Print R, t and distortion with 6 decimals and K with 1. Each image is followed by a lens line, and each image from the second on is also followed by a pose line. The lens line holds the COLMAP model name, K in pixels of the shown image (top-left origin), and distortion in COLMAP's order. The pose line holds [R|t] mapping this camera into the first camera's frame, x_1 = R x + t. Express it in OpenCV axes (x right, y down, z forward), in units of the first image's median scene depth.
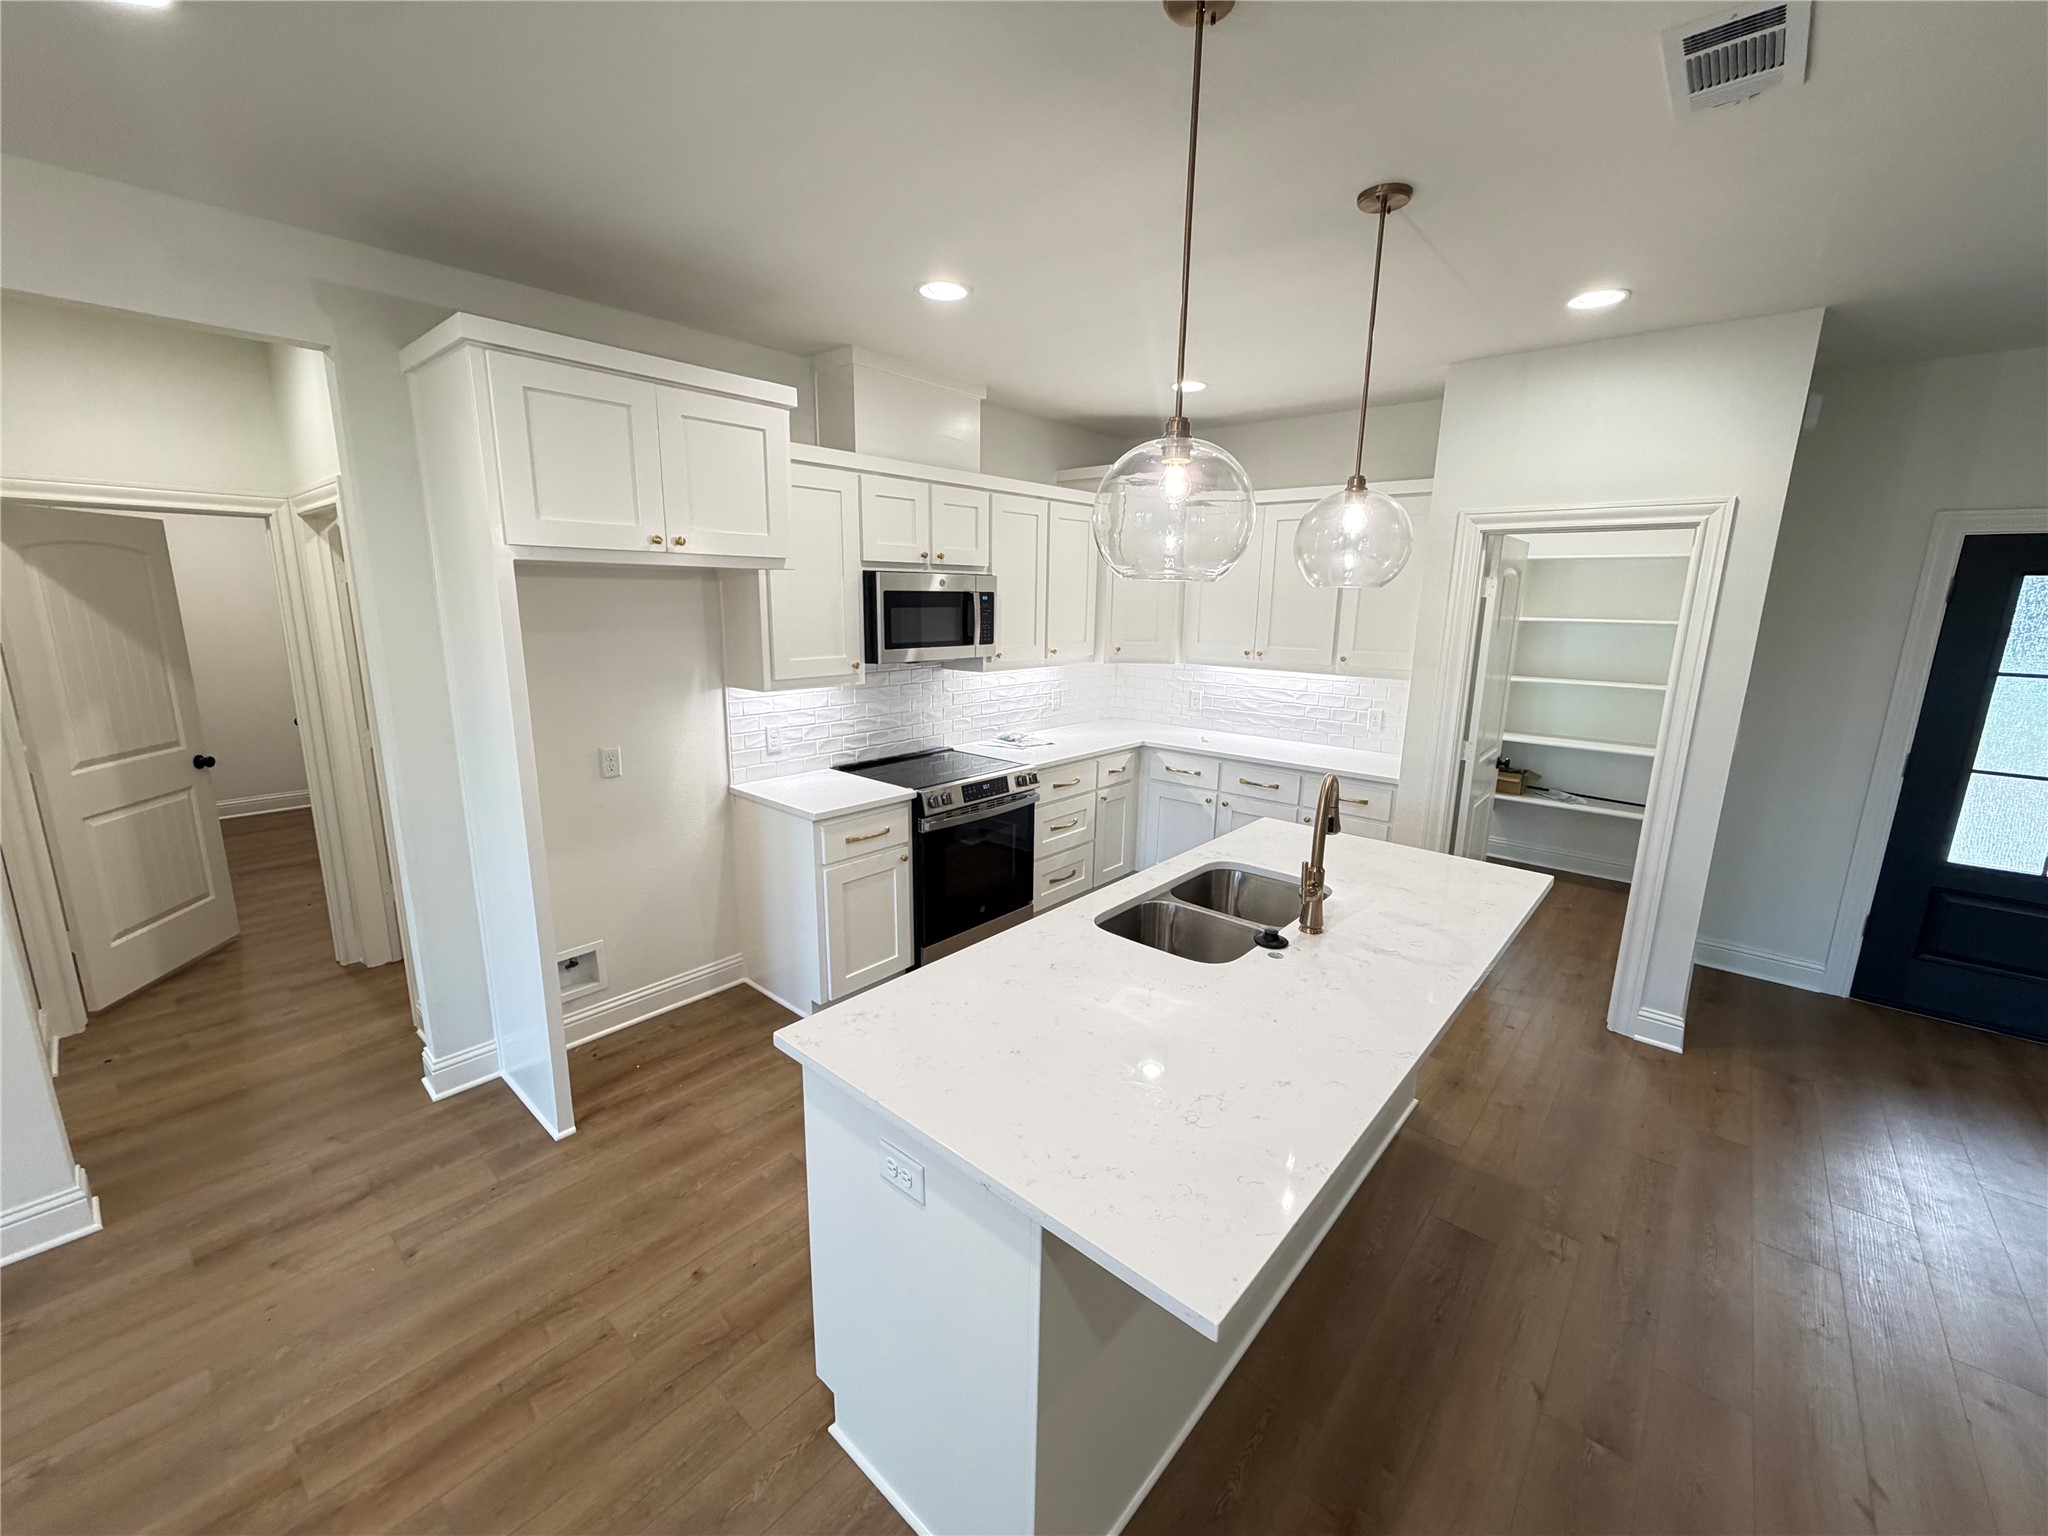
lens RADIAL K [[817.3, 0, 1018.2], [0, 817.3, 769.8], [0, 0, 1]] dist [-0.000498, 0.000131]
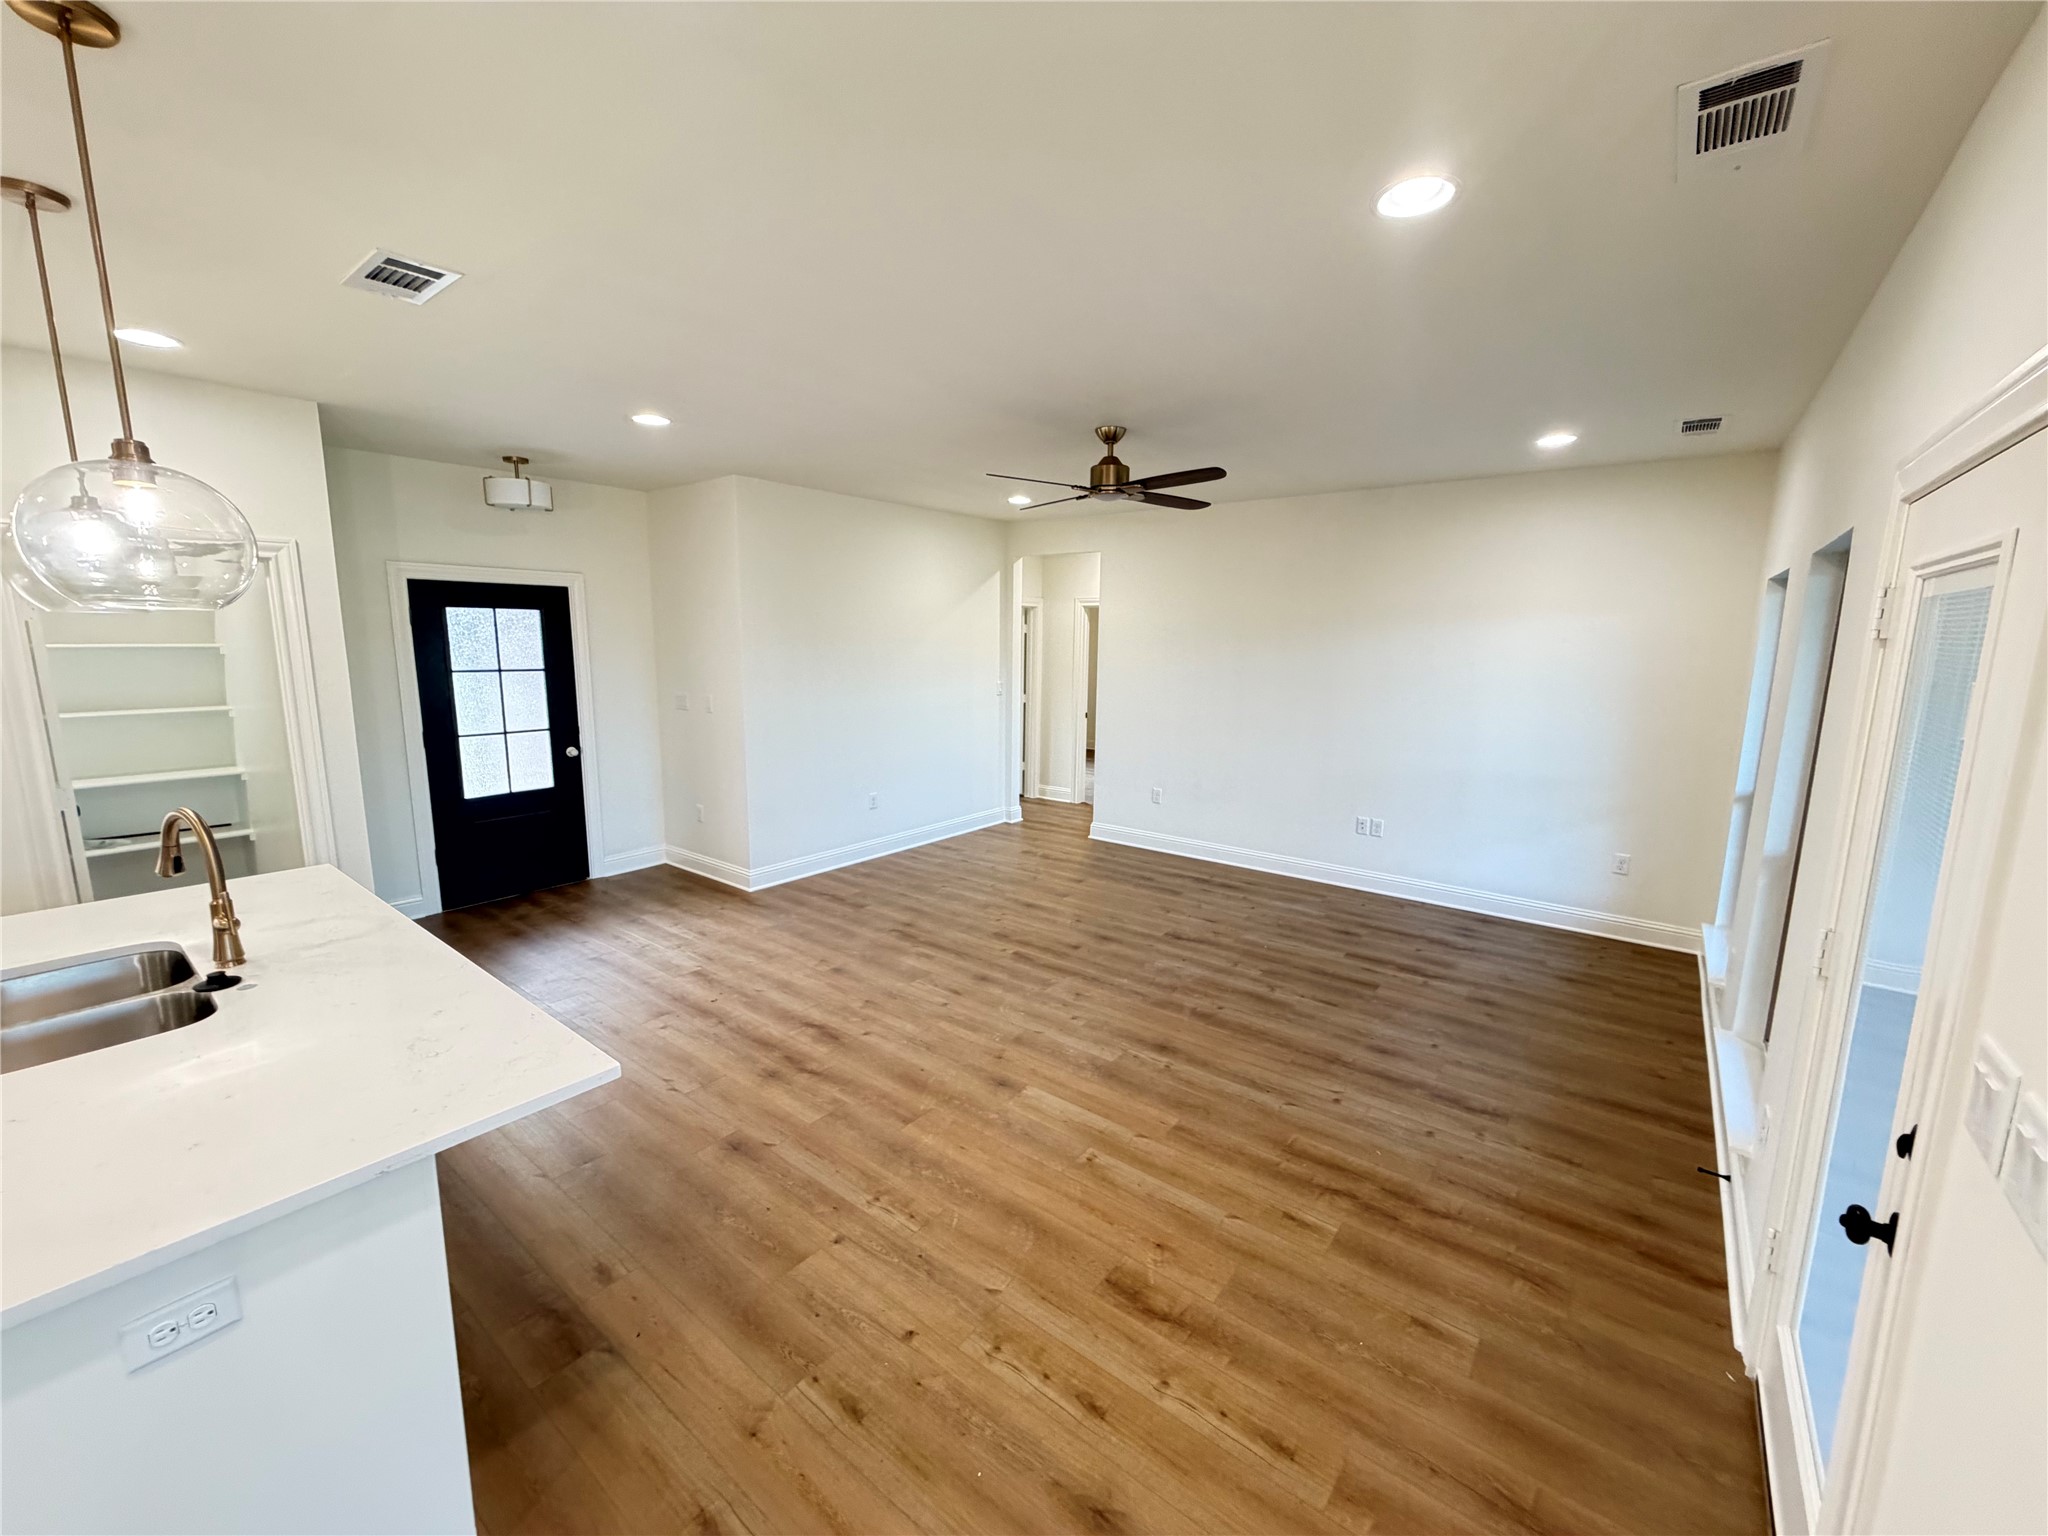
lens RADIAL K [[817.3, 0, 1018.2], [0, 817.3, 769.8], [0, 0, 1]] dist [-0.000498, 0.000131]
pose [[-0.054805, -0.177454, 0.982602, -0.381471], [0.200291, 0.962125, 0.184927, -0.011366], [-0.978202, 0.206941, -0.017187, 0.032302]]
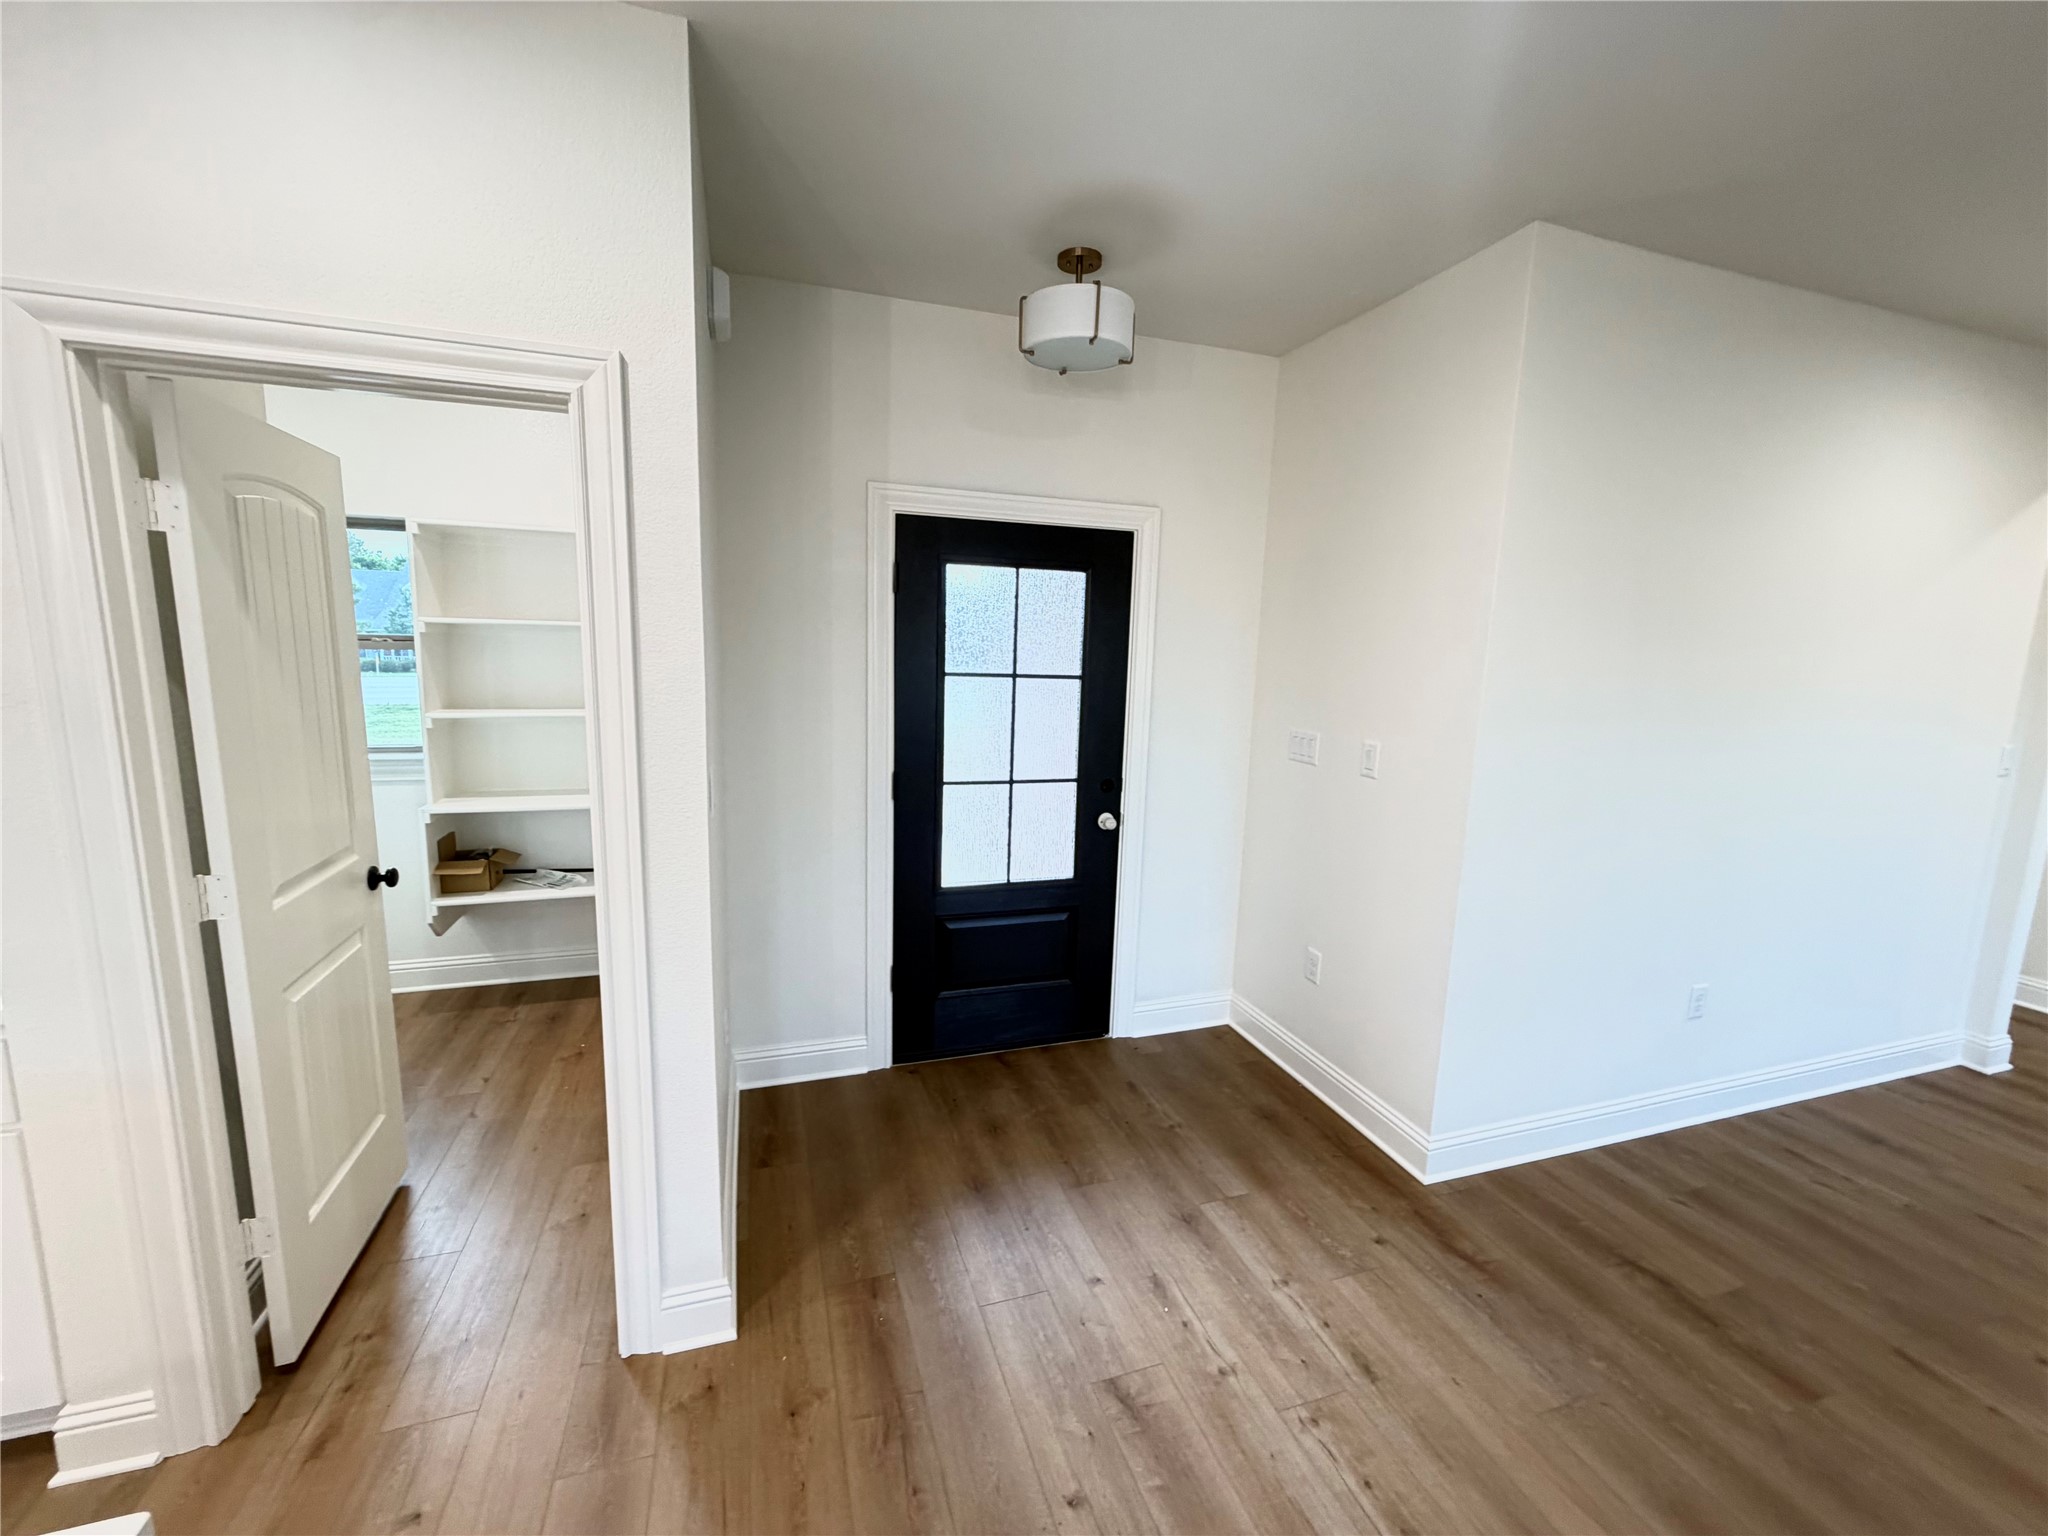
lens RADIAL K [[817.3, 0, 1018.2], [0, 817.3, 769.8], [0, 0, 1]] dist [-0.000498, 0.000131]
pose [[0.511229, -0.131571, 0.849314, 0.460060], [0.161608, 0.985301, 0.055361, -0.049778], [-0.844114, 0.108953, 0.524977, 0.467747]]
